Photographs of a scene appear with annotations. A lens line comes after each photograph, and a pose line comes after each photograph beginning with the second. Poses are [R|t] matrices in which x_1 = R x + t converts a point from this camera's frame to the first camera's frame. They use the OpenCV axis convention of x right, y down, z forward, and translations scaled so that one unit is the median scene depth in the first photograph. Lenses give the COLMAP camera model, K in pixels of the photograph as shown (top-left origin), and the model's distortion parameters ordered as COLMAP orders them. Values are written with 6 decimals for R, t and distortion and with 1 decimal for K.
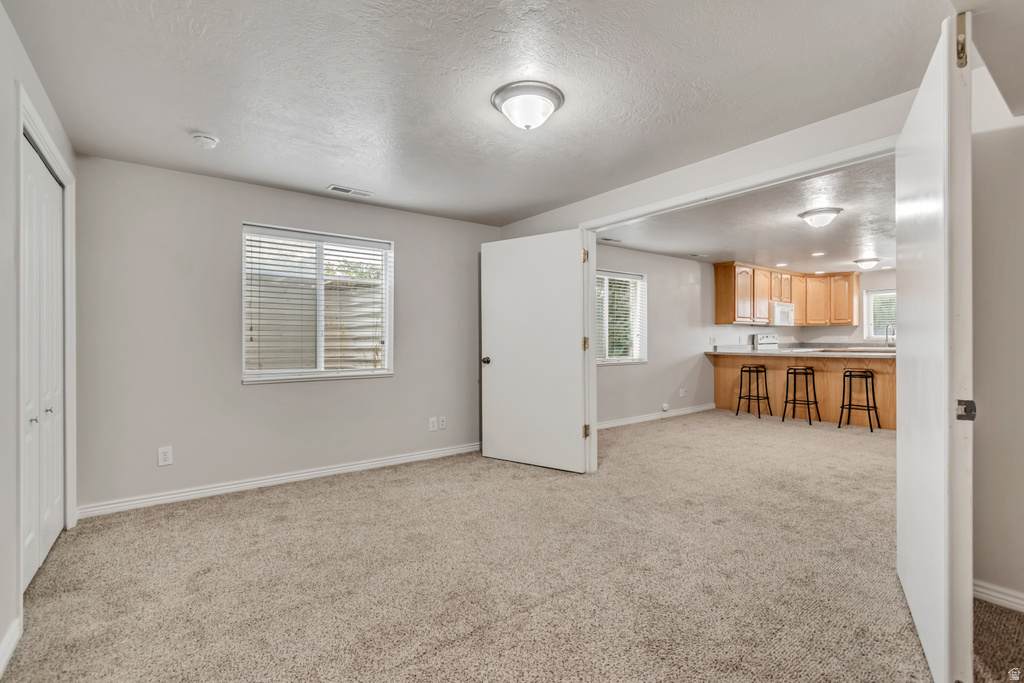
lens RADIAL K [[456.6, 0, 515.7], [0, 456.6, 337.9], [0, 0, 1]] dist [0.010160, -0.000713]
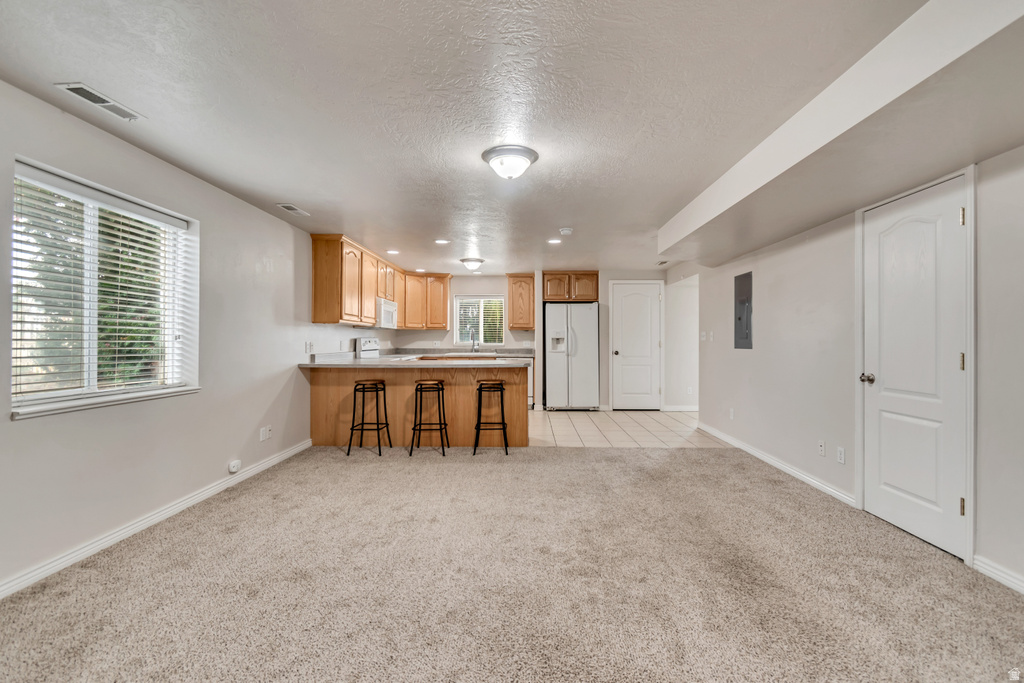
lens RADIAL K [[456.6, 0, 515.7], [0, 456.6, 337.9], [0, 0, 1]] dist [0.010160, -0.000713]
pose [[0.619188, 0.011621, 0.785157, 0.089383], [-0.004626, 0.999927, -0.011151, -0.001298], [-0.785229, 0.003272, 0.619196, 0.348248]]
